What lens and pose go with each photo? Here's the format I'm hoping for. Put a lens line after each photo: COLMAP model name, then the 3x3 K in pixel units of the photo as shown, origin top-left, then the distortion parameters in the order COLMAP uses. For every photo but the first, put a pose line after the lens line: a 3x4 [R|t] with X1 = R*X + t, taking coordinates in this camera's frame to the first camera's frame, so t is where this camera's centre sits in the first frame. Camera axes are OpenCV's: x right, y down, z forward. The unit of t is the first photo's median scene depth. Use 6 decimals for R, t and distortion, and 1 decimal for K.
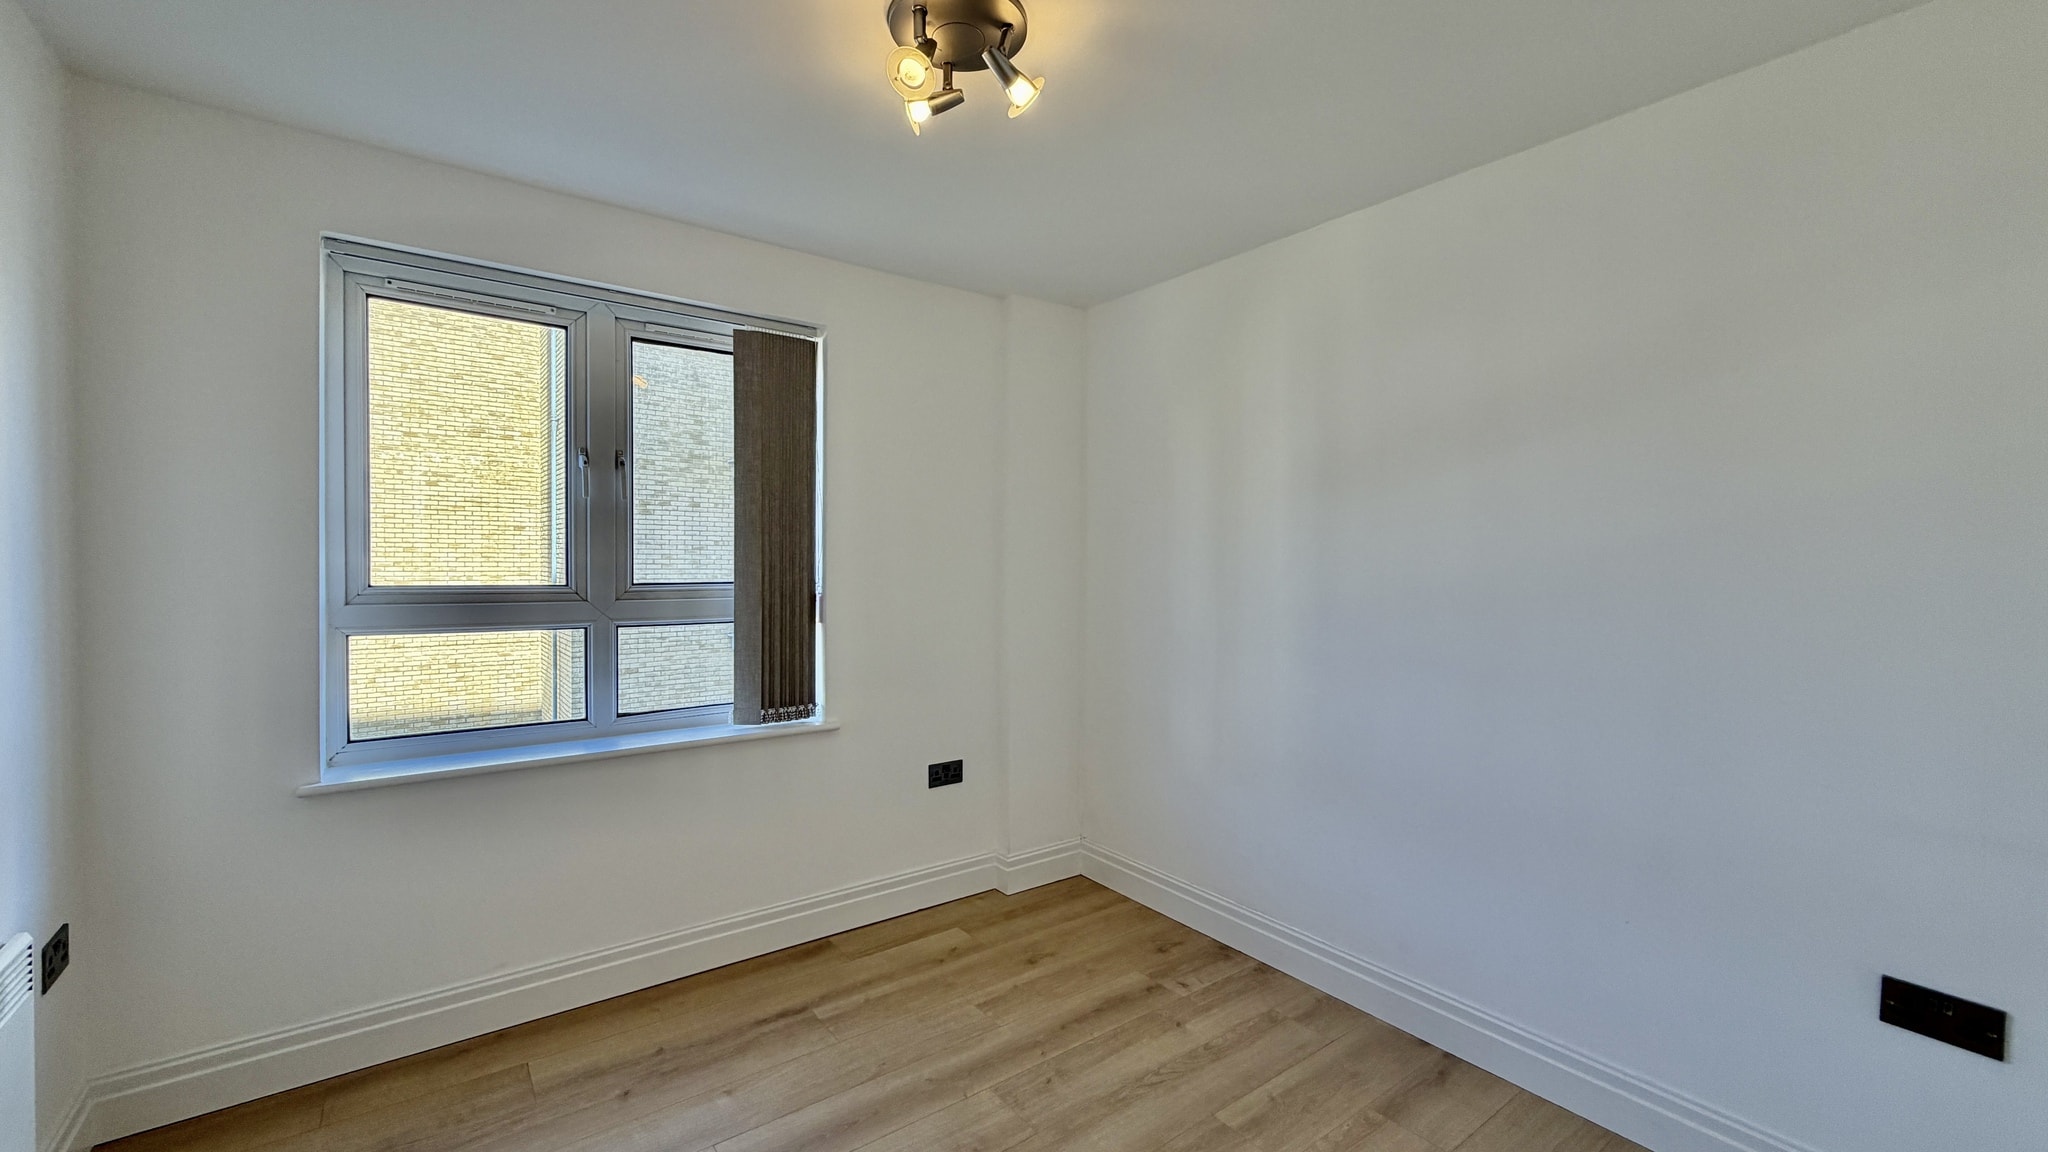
lens RADIAL K [[816.3, 0, 1019.0], [0, 816.3, 574.7], [0, 0, 1]] dist [-0.000213, 0.000369]
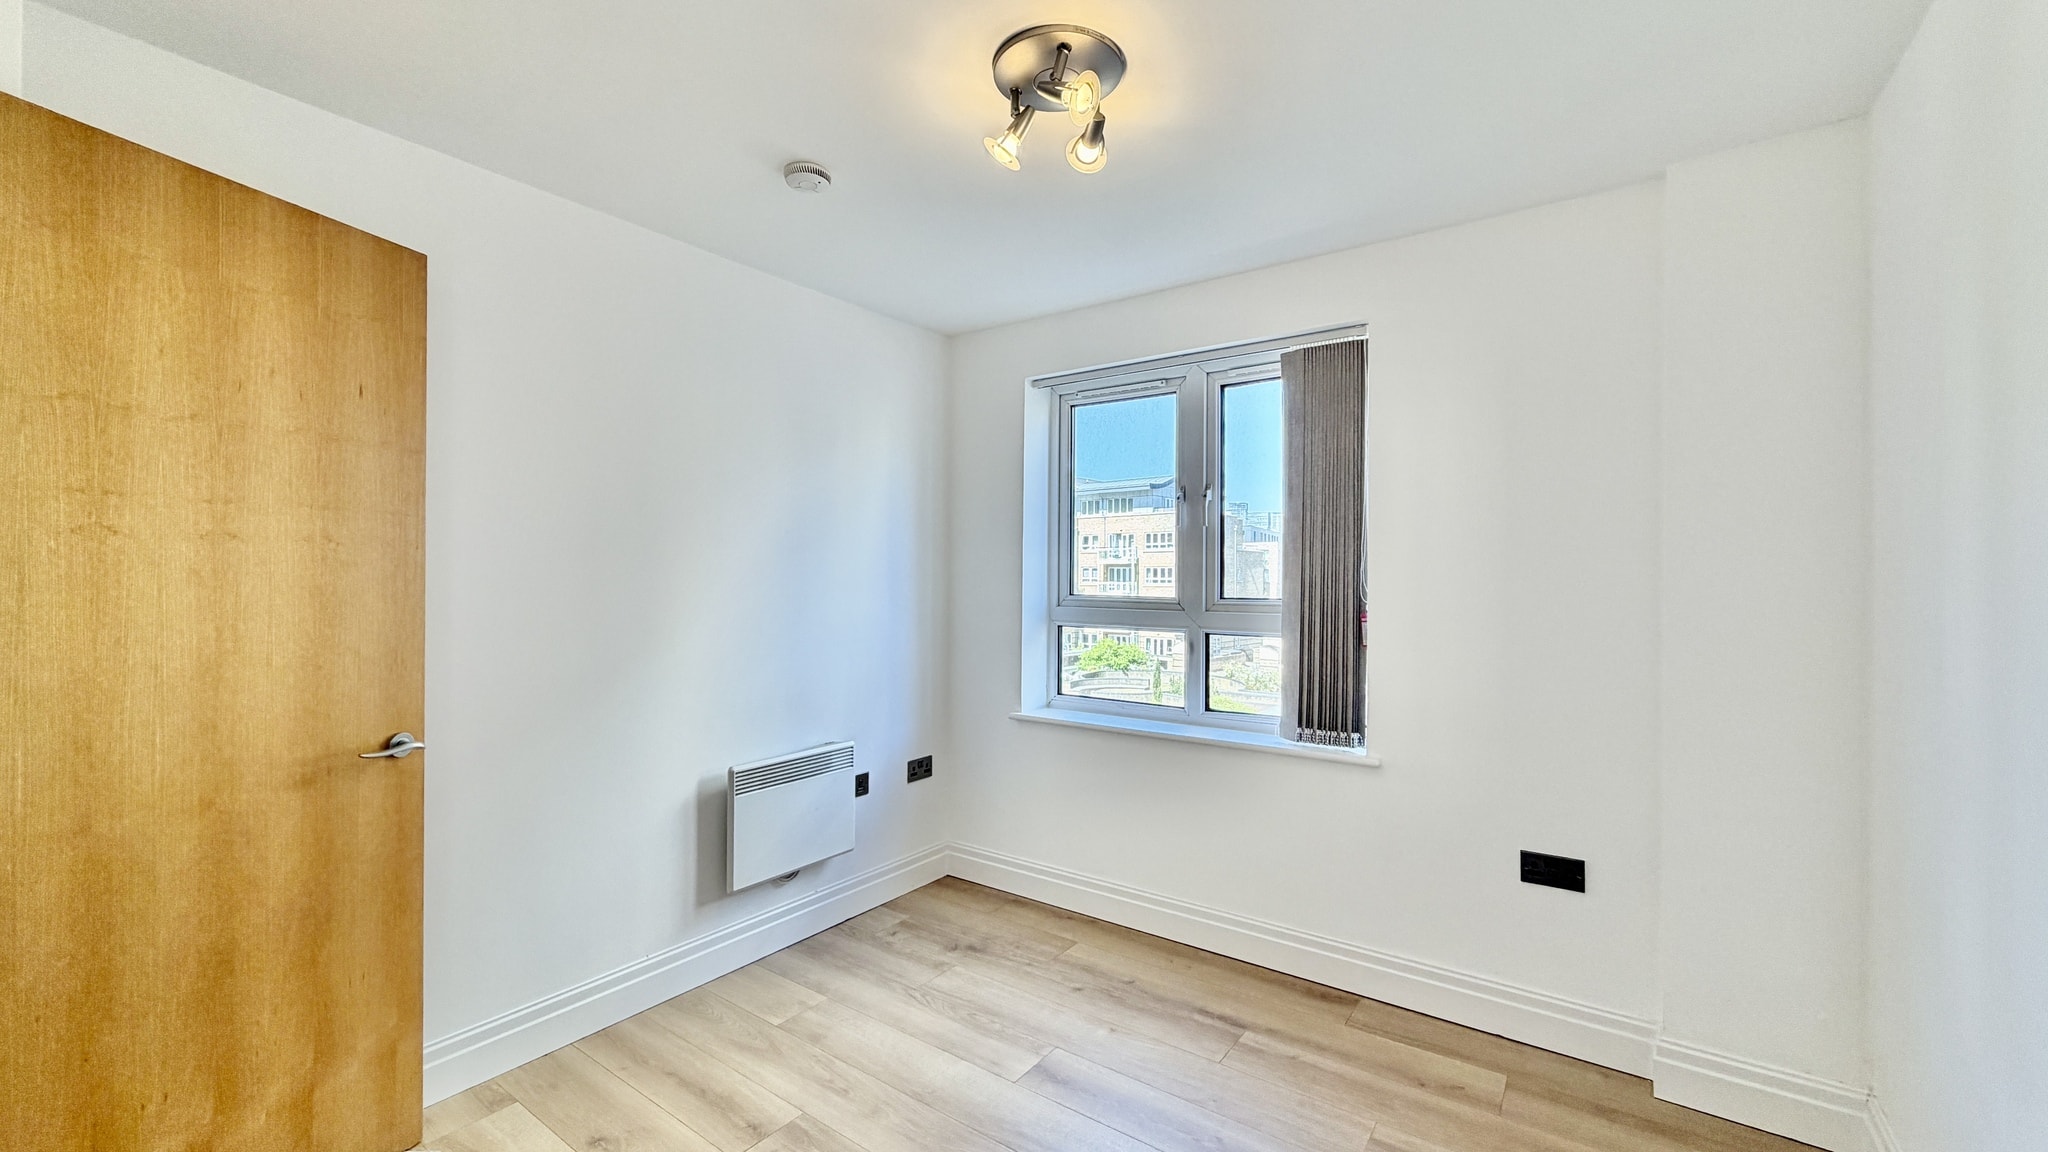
lens RADIAL K [[816.3, 0, 1019.0], [0, 816.3, 574.7], [0, 0, 1]] dist [-0.000213, 0.000369]
pose [[0.296508, -0.004468, -0.955020, 0.558267], [-0.017391, 0.999798, -0.010077, -0.005107], [0.954872, 0.019597, 0.296370, 0.393538]]
